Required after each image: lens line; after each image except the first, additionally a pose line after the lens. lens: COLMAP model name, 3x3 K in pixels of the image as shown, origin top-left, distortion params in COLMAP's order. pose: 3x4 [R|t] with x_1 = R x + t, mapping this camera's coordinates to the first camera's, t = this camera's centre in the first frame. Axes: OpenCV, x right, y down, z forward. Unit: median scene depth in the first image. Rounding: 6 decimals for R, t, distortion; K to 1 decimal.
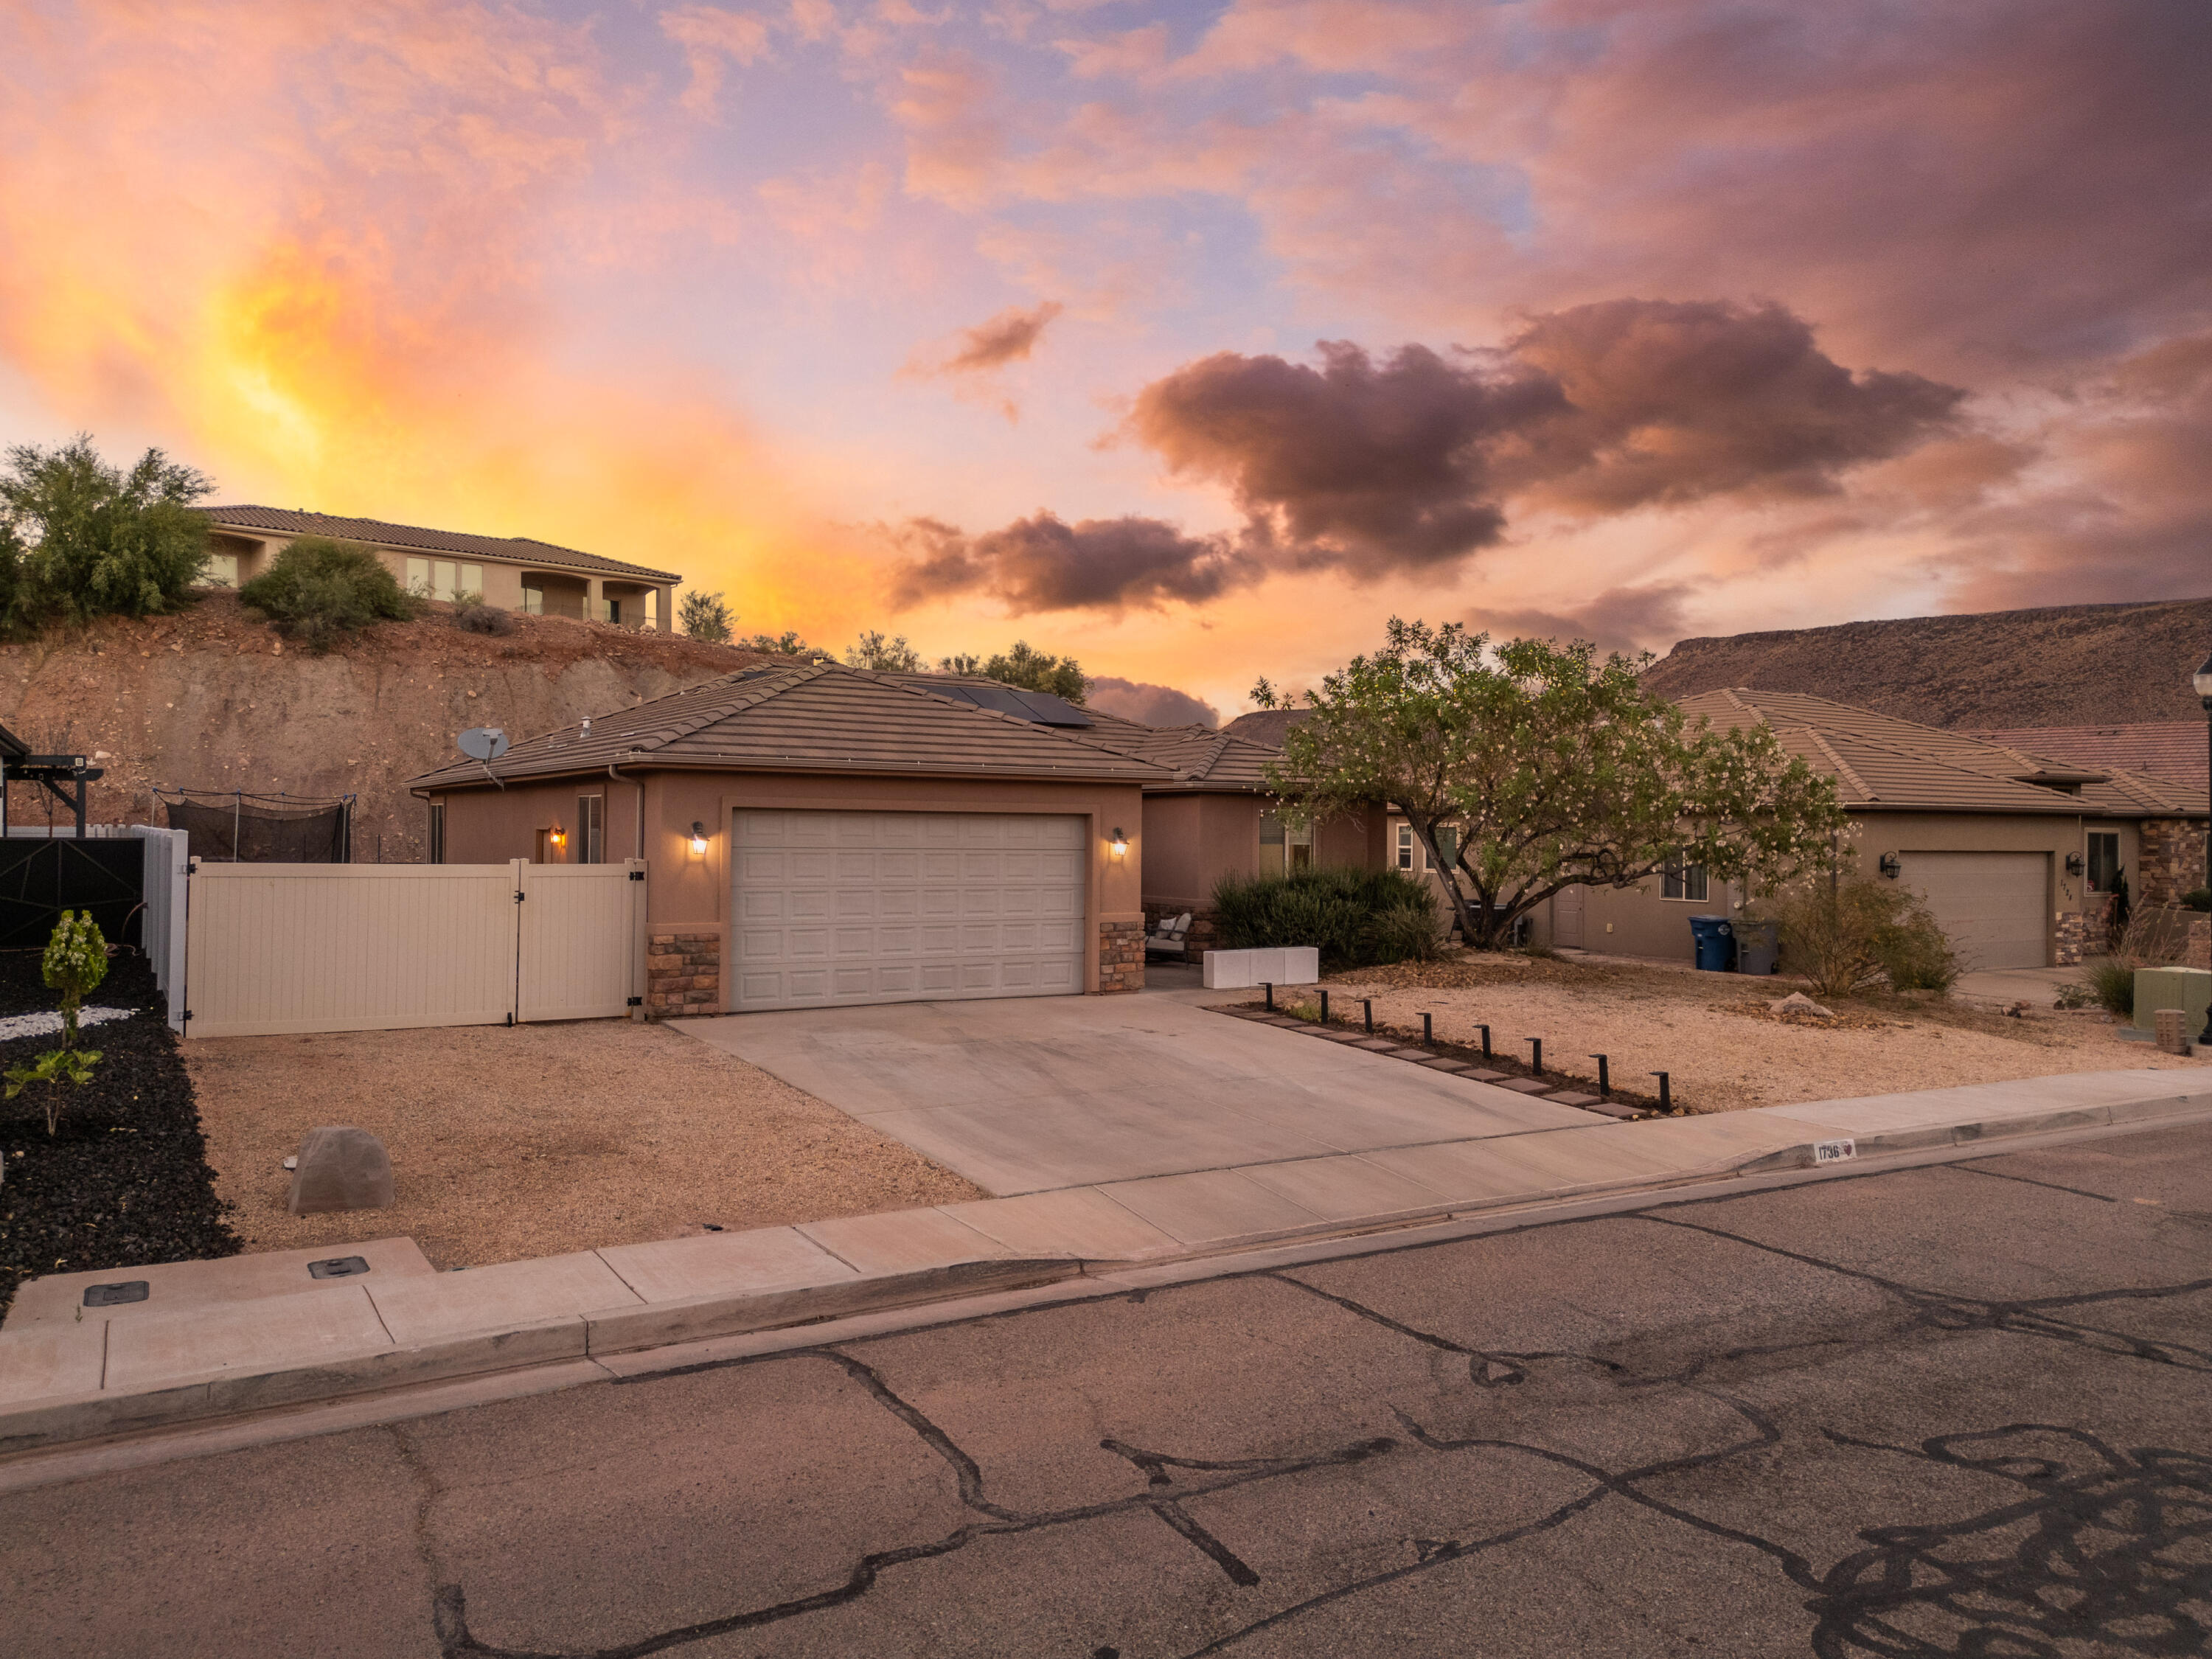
lens RADIAL K [[1559.5, 0, 1109.6], [0, 1559.5, 817.1], [0, 0, 1]] dist [0.070360, -0.070154]
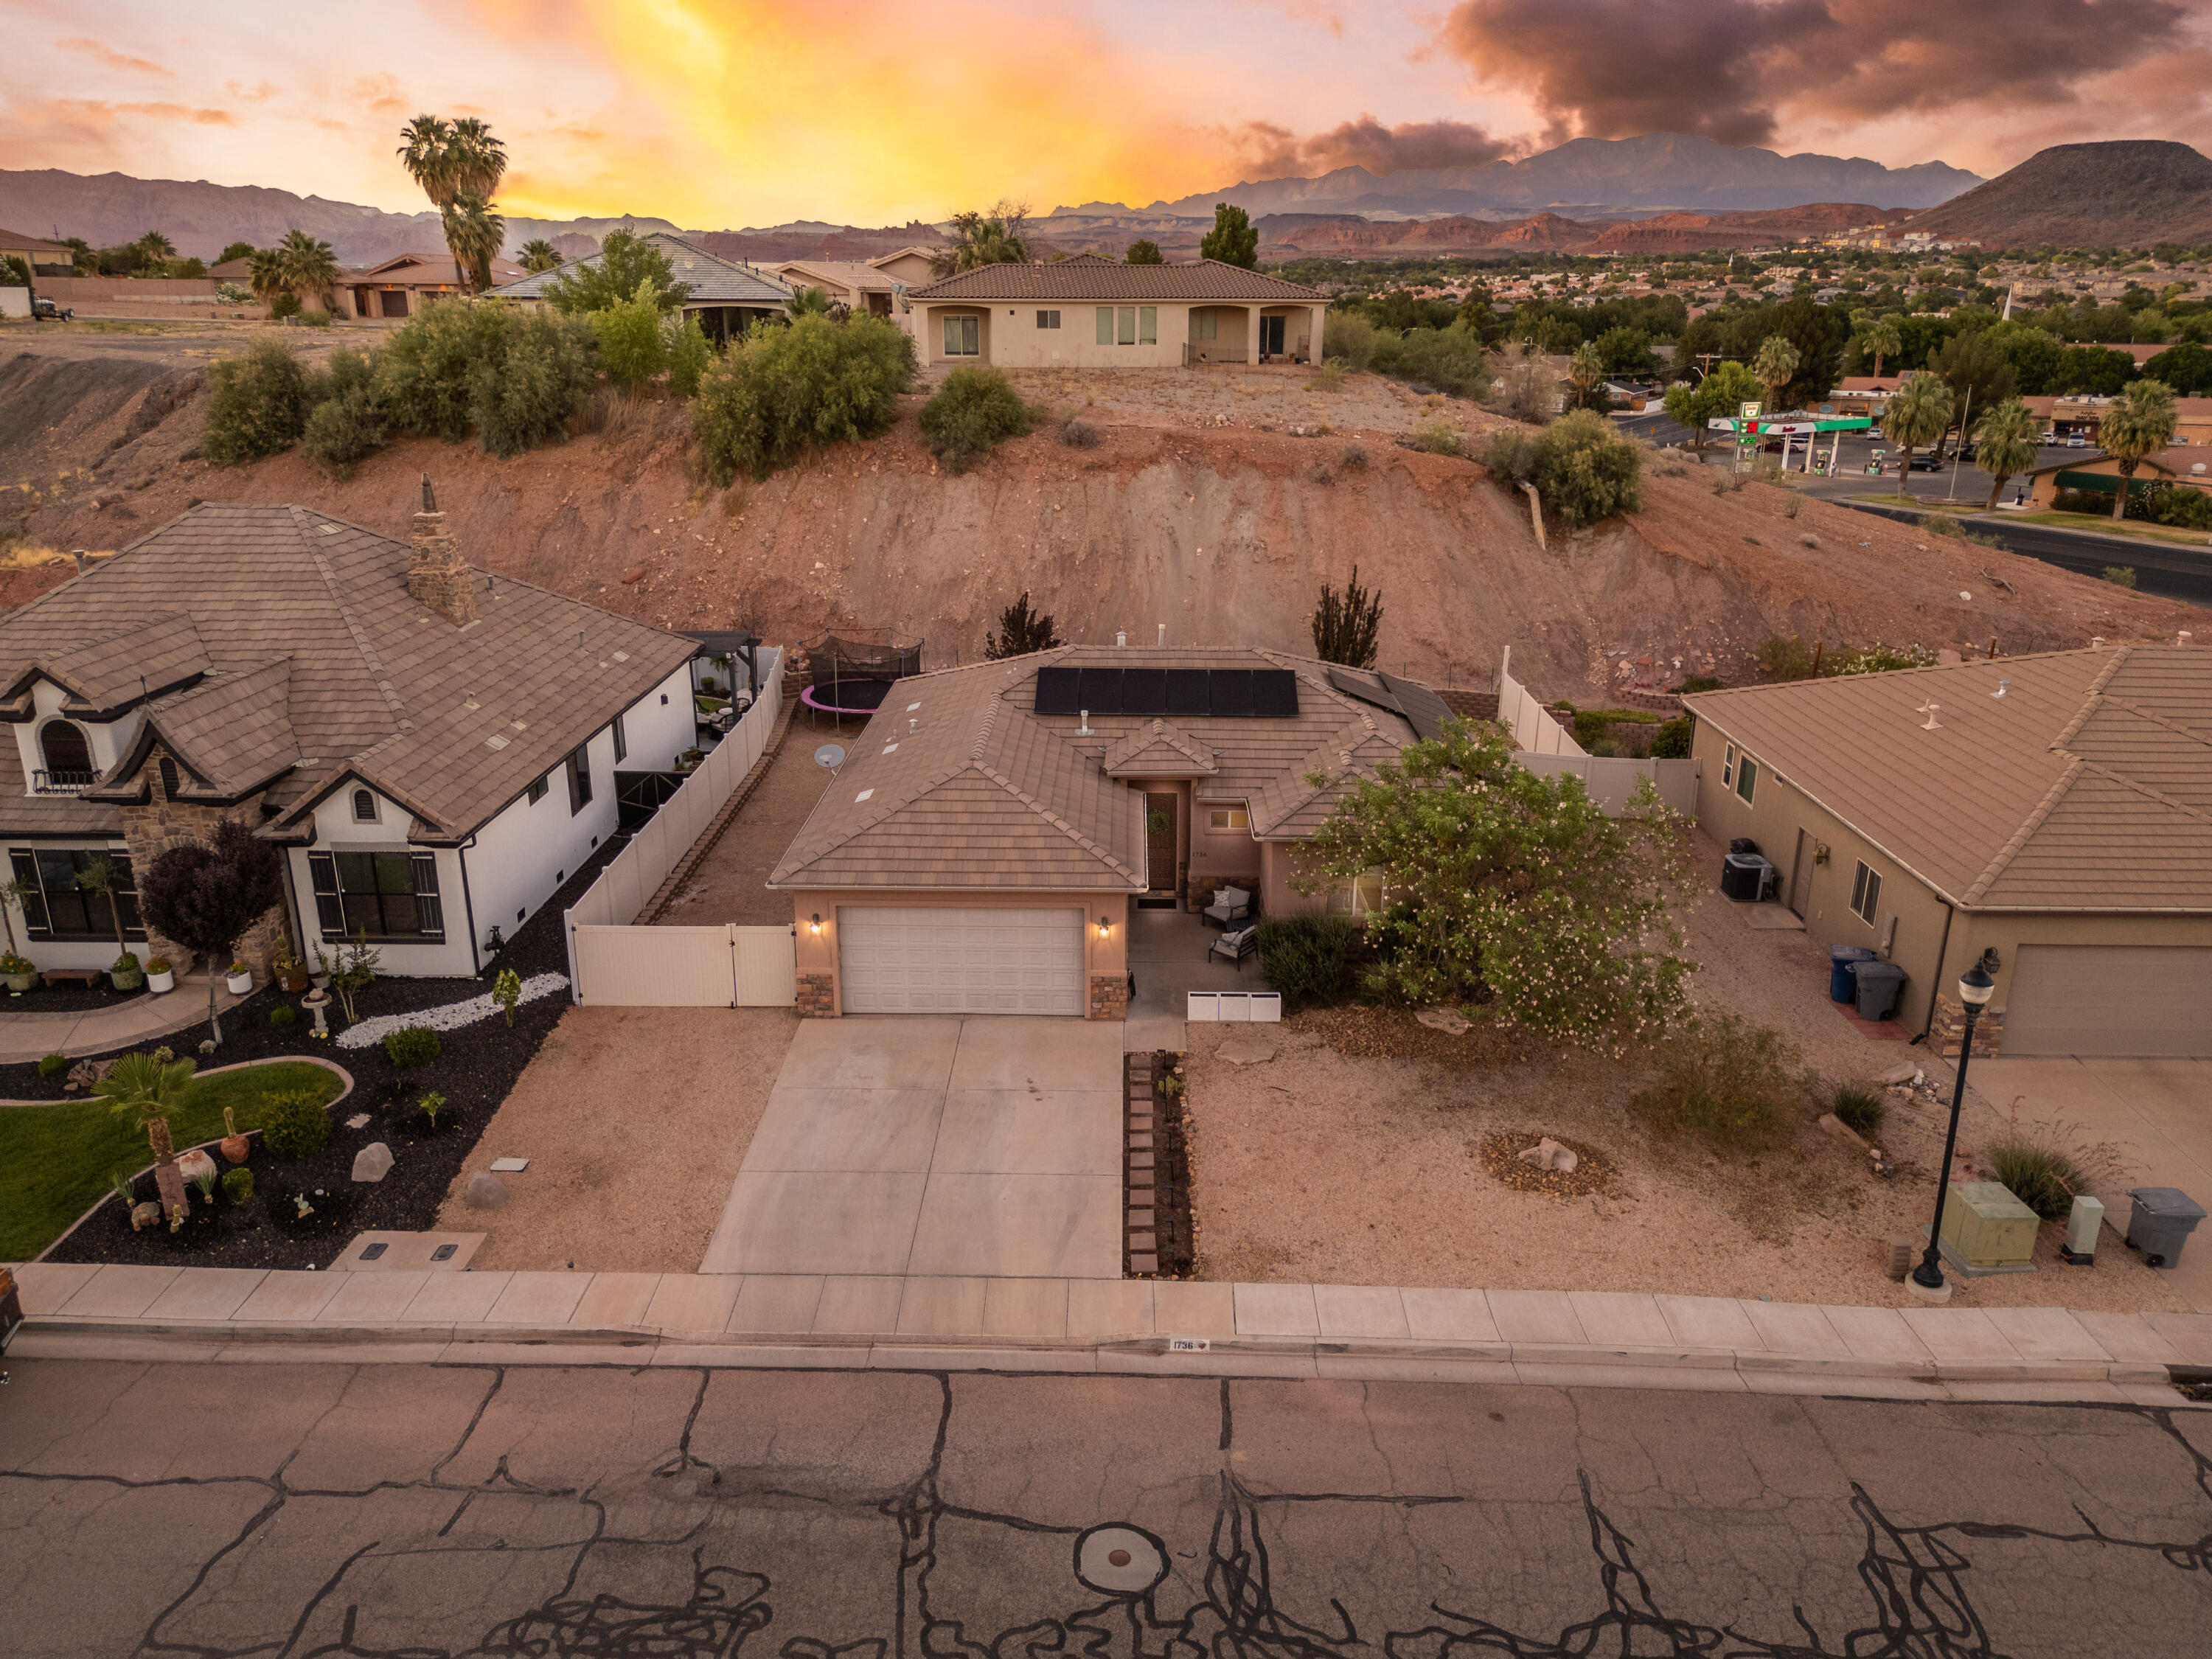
lens RADIAL K [[1553.1, 0, 1106.0], [0, 1553.1, 829.5], [0, 0, 1]] dist [0.081199, -0.084967]
pose [[0.838275, 0.168308, -0.518620, 0.904180], [0.010854, 0.945825, 0.324494, -0.657530], [0.545139, -0.277644, 0.791035, -0.155497]]
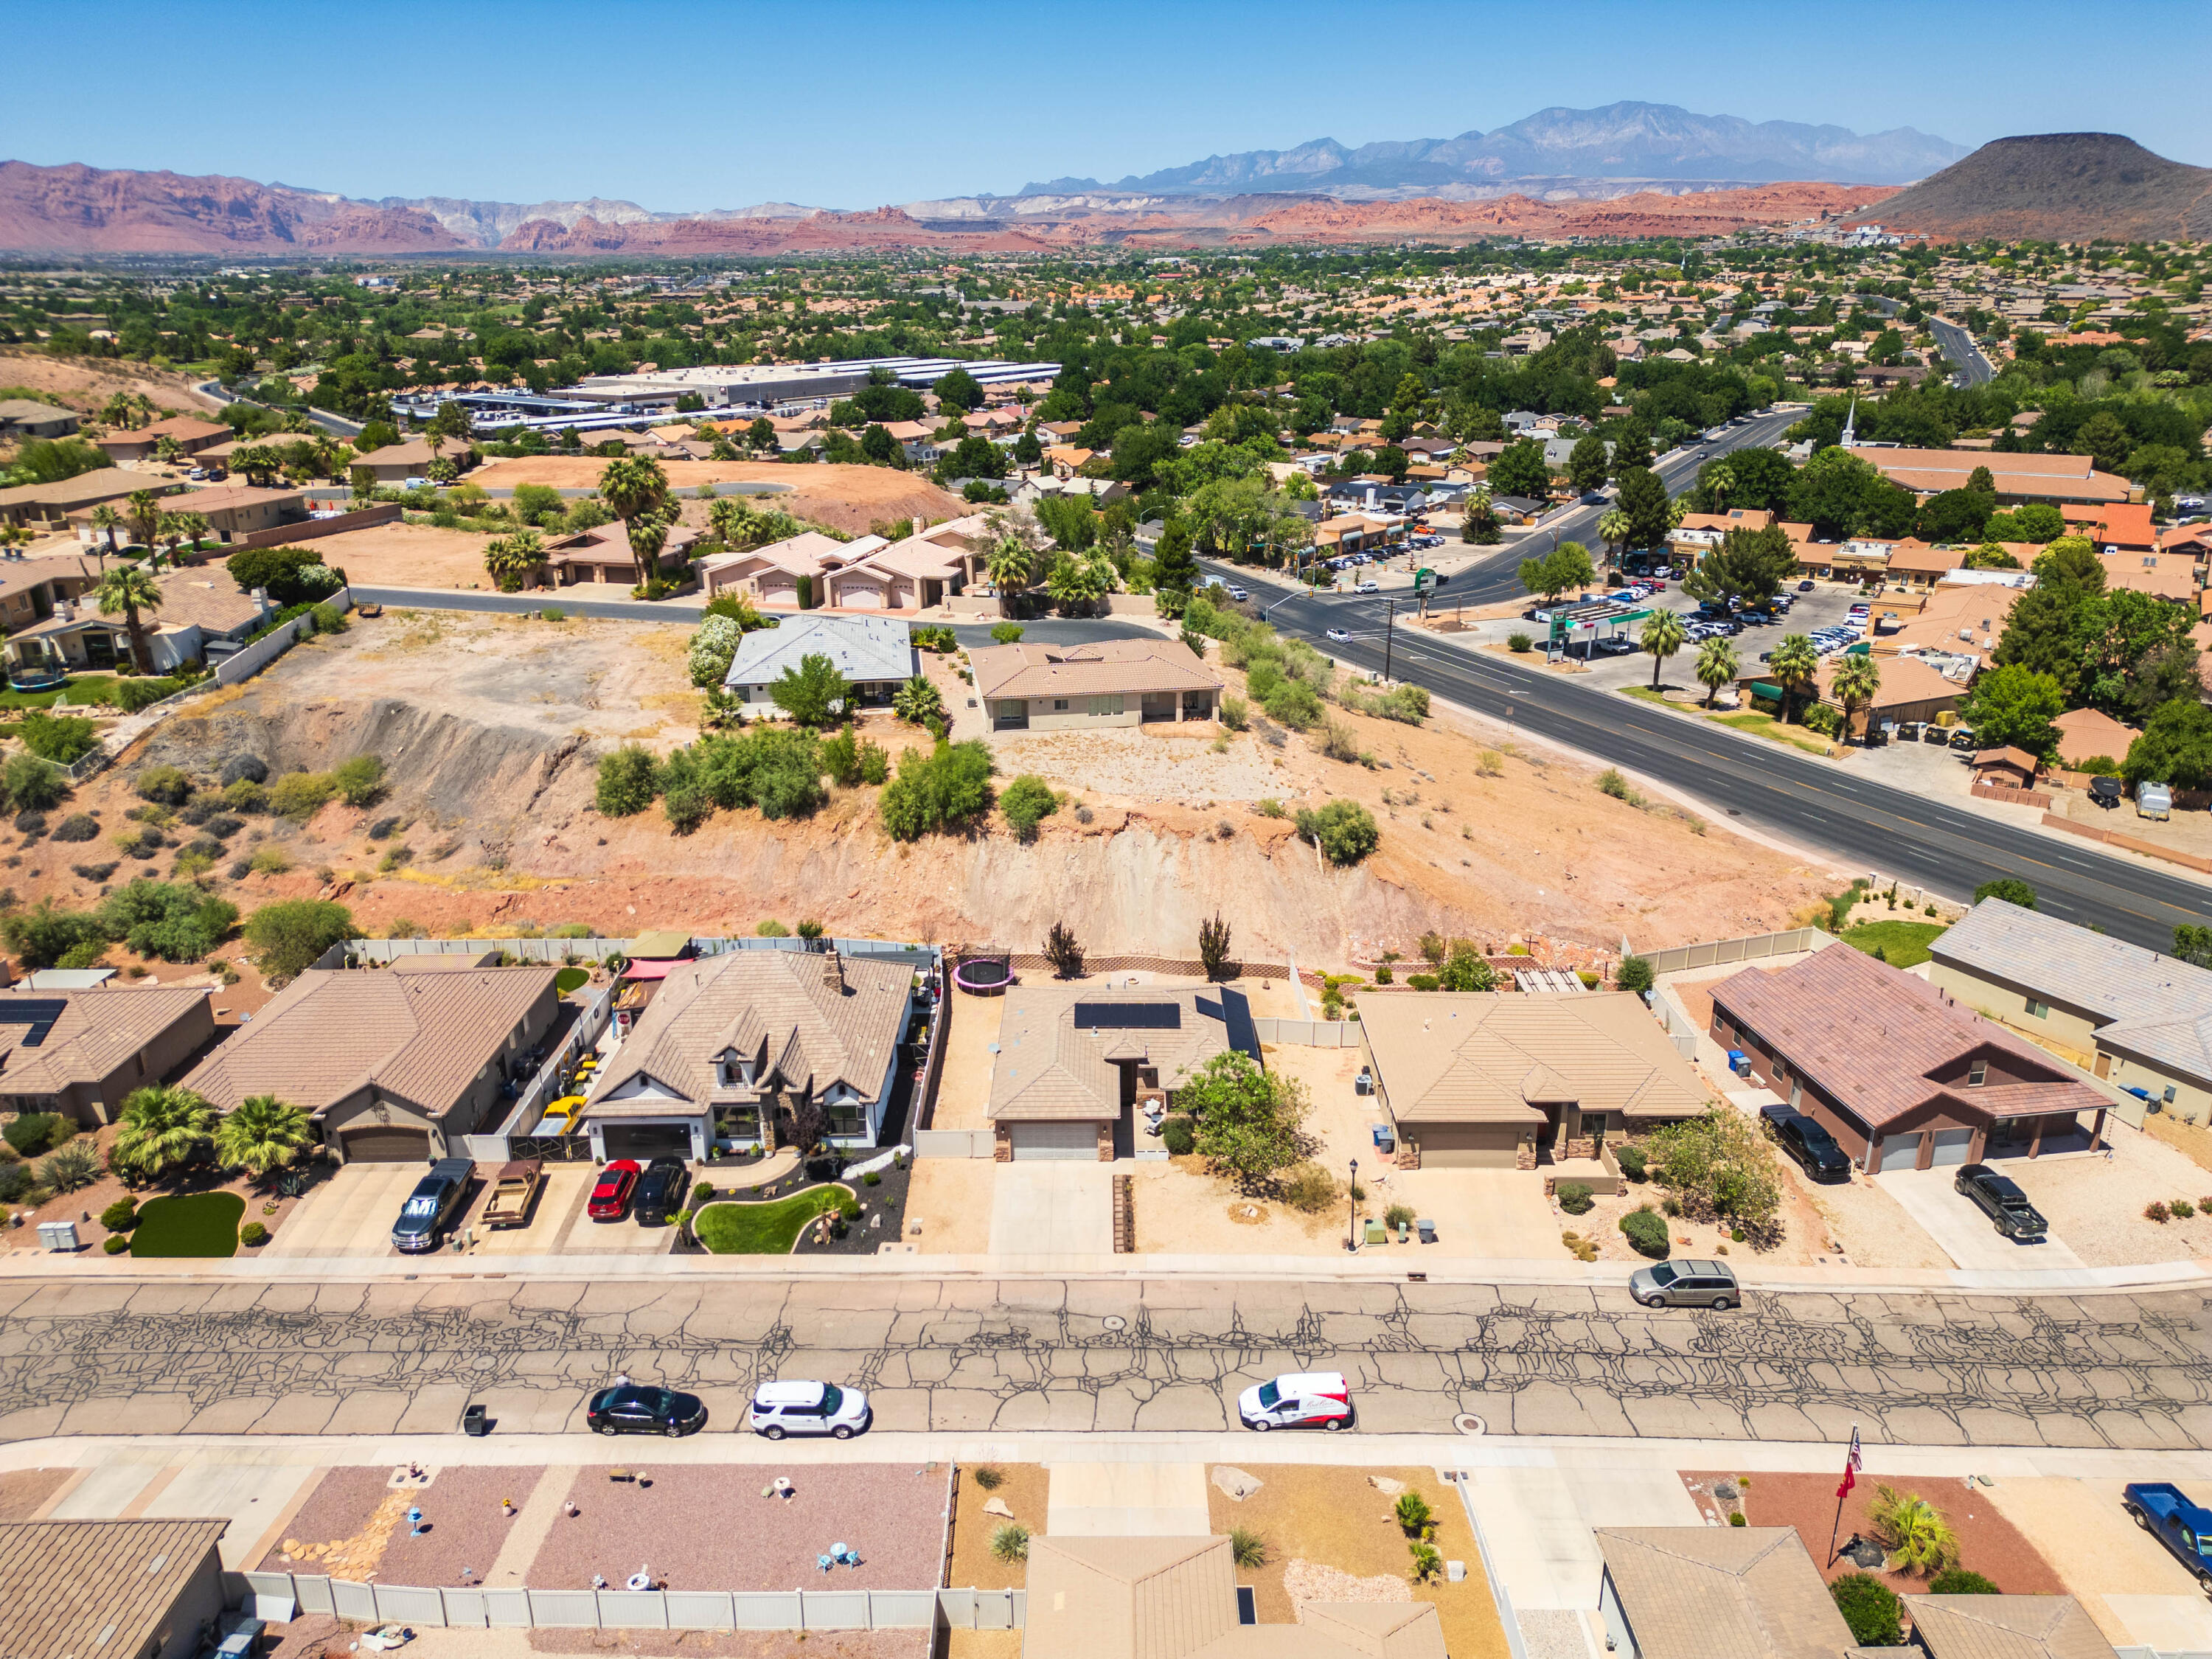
lens RADIAL K [[1553.1, 0, 1106.0], [0, 1553.1, 829.5], [0, 0, 1]] dist [0.081199, -0.084967]
pose [[0.847079, 0.161772, -0.506248, 2.386175], [0.021903, 0.941112, 0.337384, -2.576109], [0.531015, -0.296879, 0.793653, -2.474030]]
